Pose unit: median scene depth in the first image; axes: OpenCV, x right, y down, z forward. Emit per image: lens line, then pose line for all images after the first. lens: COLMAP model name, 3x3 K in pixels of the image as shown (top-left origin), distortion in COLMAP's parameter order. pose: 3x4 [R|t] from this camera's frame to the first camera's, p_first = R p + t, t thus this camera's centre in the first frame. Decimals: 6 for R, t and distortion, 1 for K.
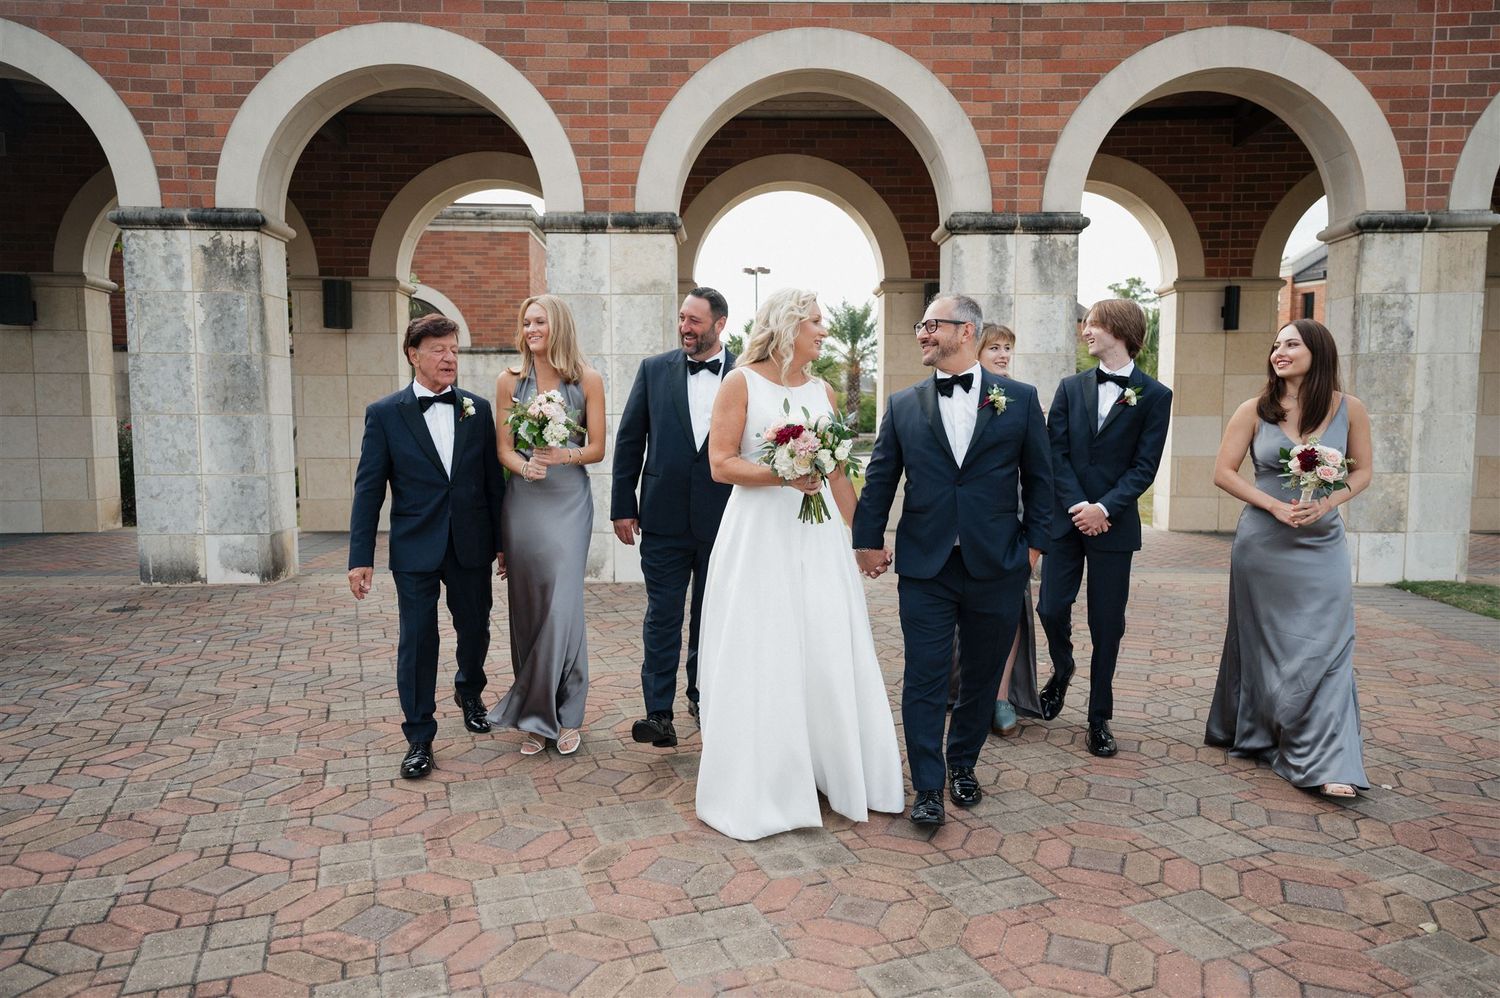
lens RADIAL K [[1015.1, 0, 756.9], [0, 1015.1, 512.1], [0, 0, 1]] dist [-0.000681, 0.002850]
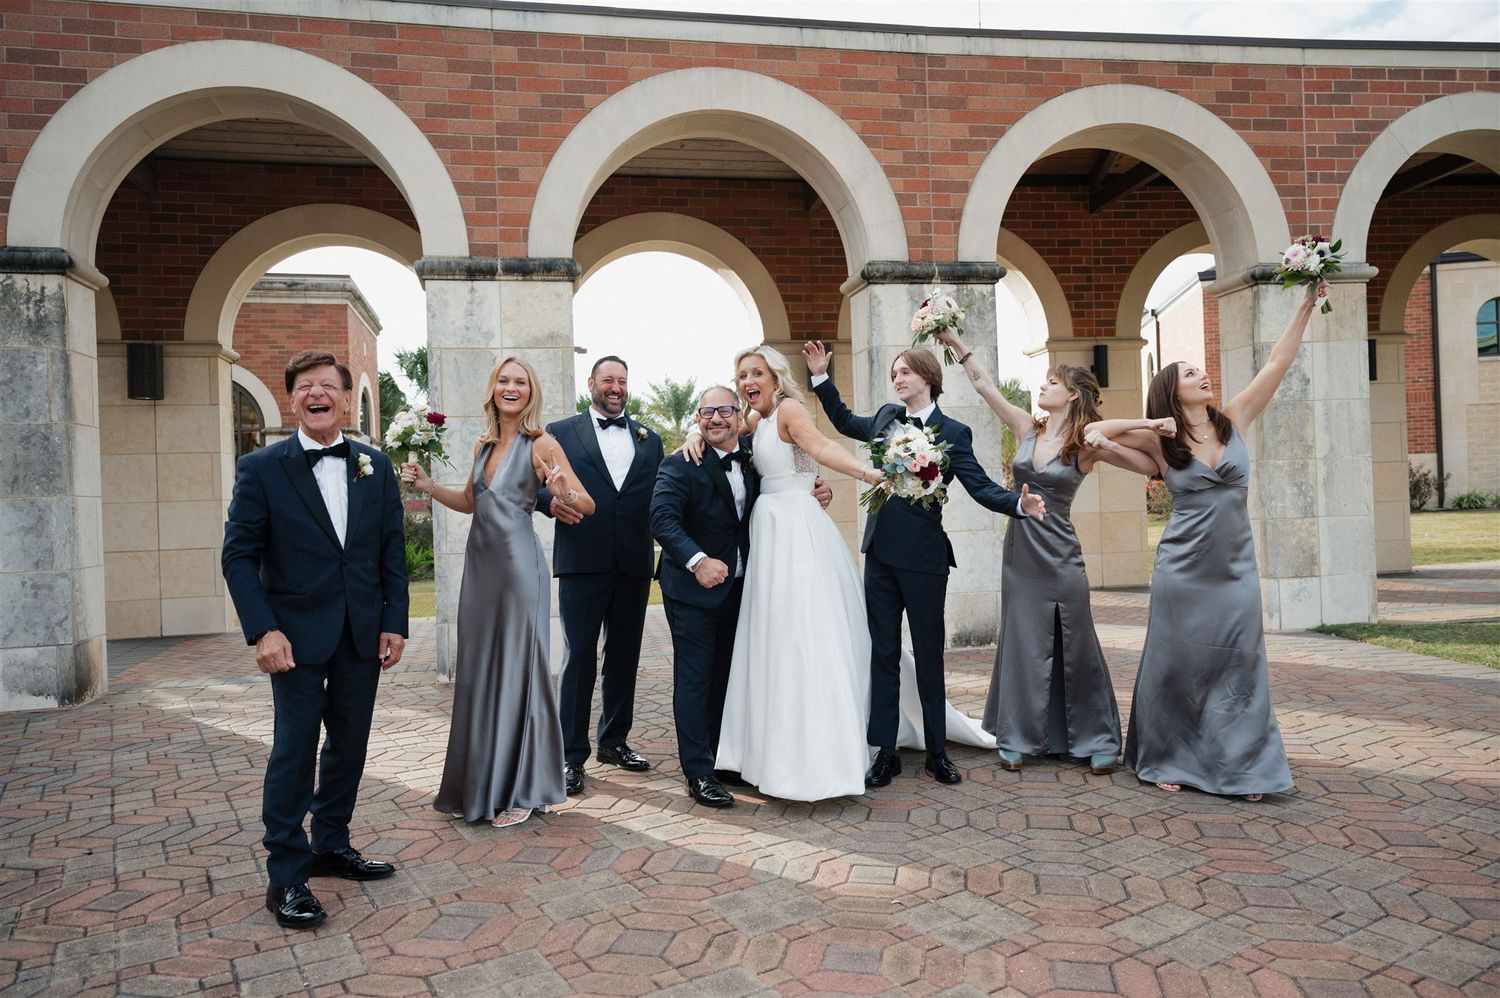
lens RADIAL K [[1014.9, 0, 748.7], [0, 1014.9, 494.3], [0, 0, 1]] dist [0.000906, -0.001707]
pose [[0.983345, -0.032286, 0.178859, -0.094899], [0.049337, 0.994562, -0.091716, 0.003509], [-0.174925, 0.099012, 0.979591, 0.110167]]
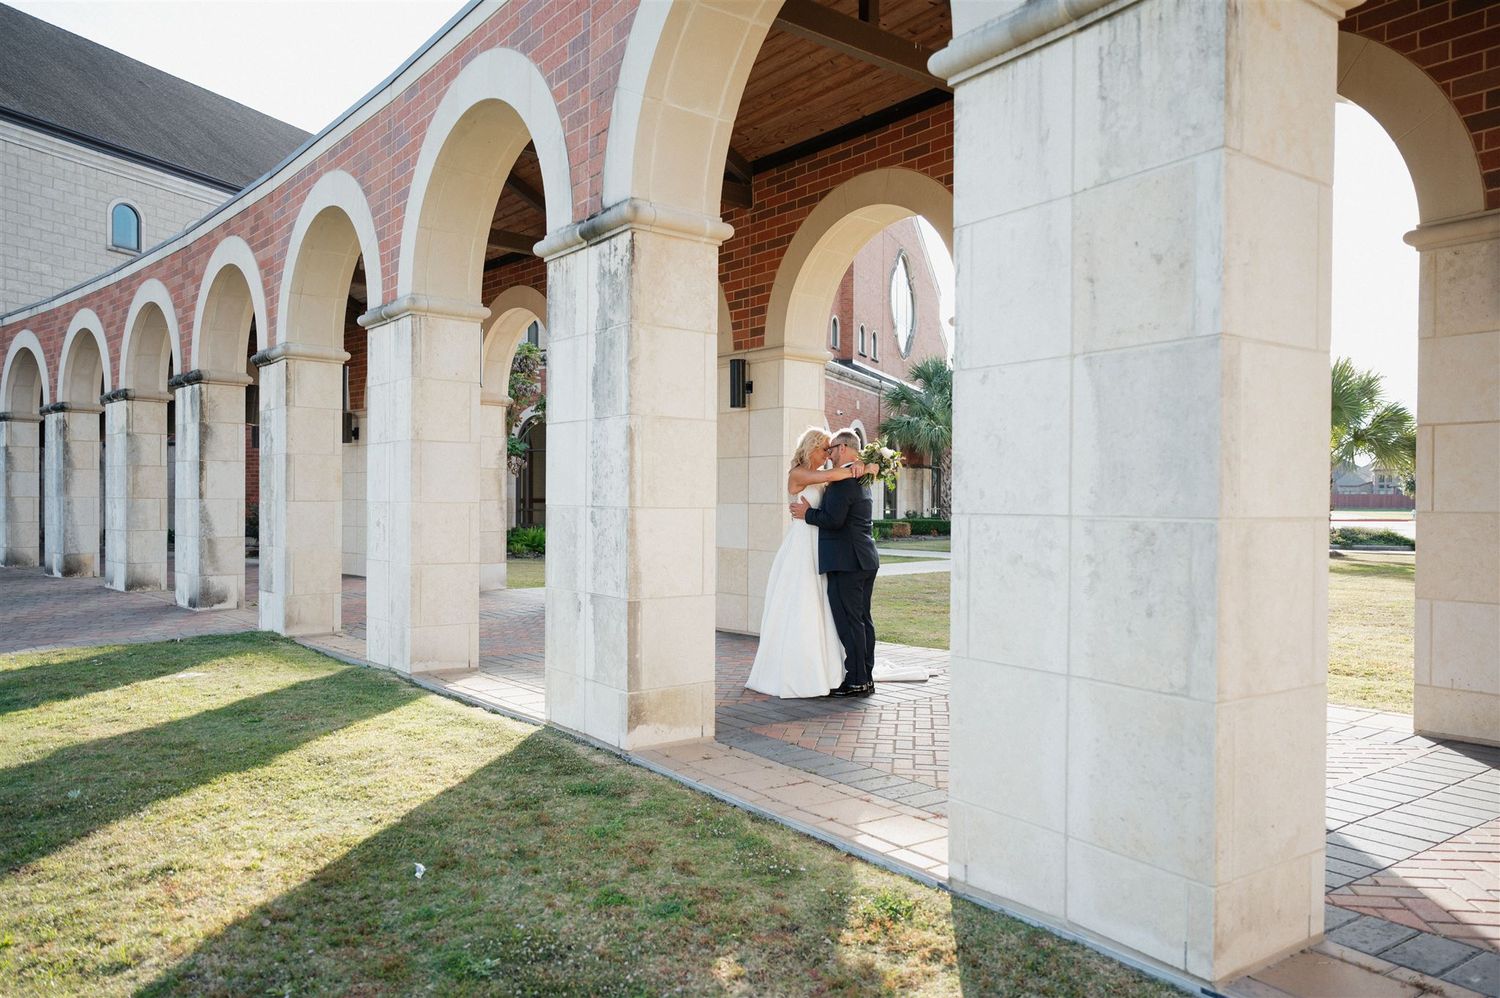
lens RADIAL K [[1021.4, 0, 756.0], [0, 1021.4, 517.7], [0, 0, 1]] dist [-0.002184, 0.000519]
pose [[0.698960, 0.020094, -0.714878, 2.025769], [-0.072884, 0.996402, -0.043253, -0.063888], [0.711437, 0.082335, 0.697910, 0.533044]]
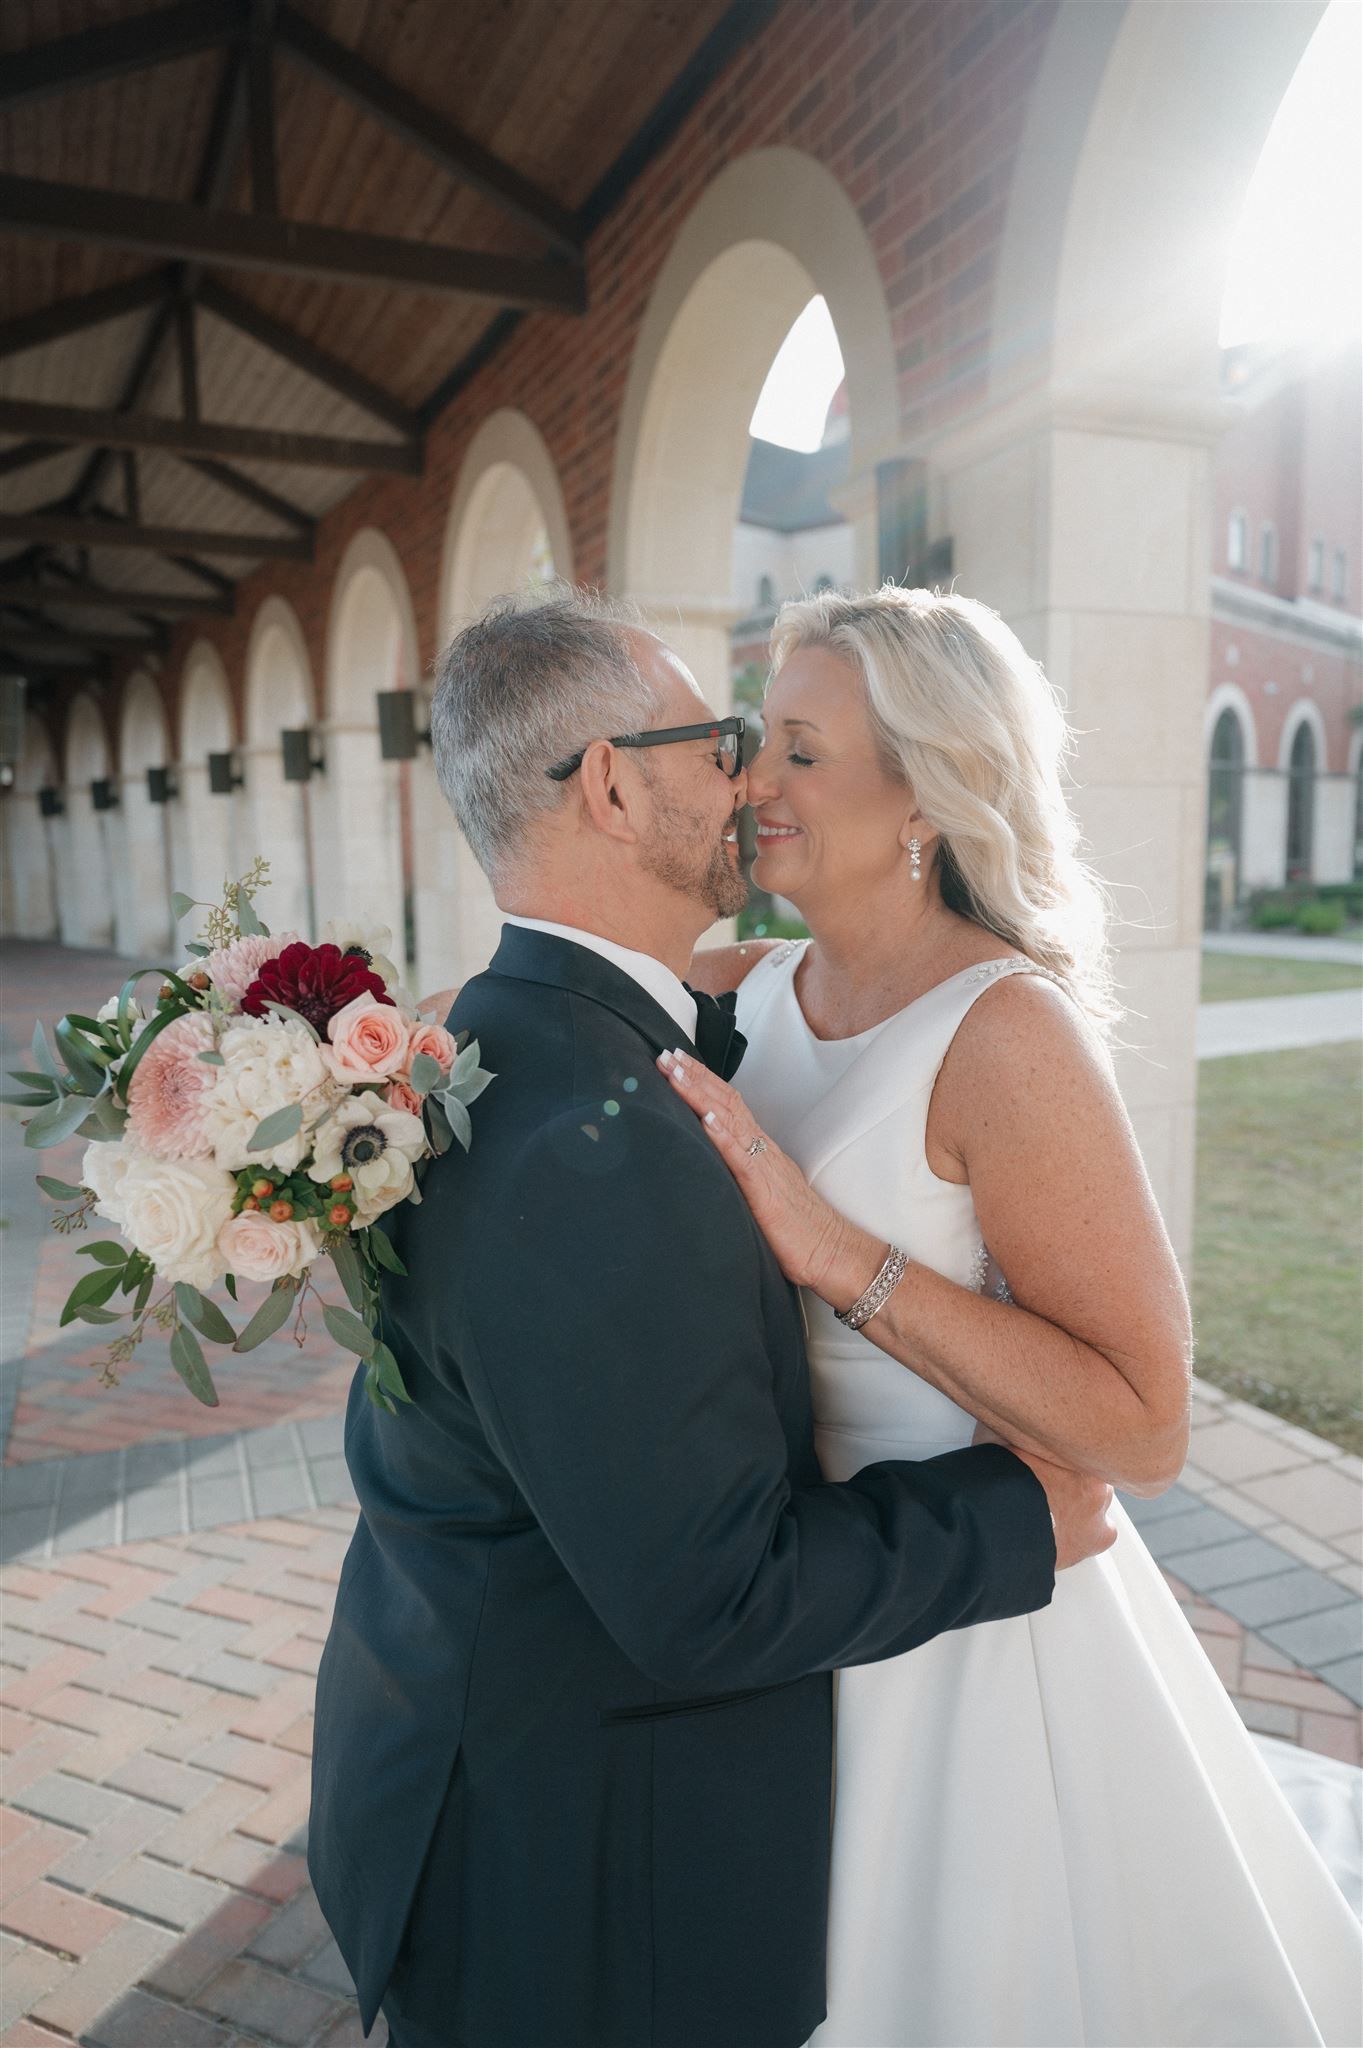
lens RADIAL K [[1374.2, 0, 681.5], [0, 1374.2, 1024.0], [0, 0, 1]] dist [0.001025, 0.003069]
pose [[0.439974, 0.112491, -0.890937, 1.527714], [-0.063960, 0.993529, 0.093859, -0.152391], [0.895730, 0.015688, 0.444322, 1.103283]]
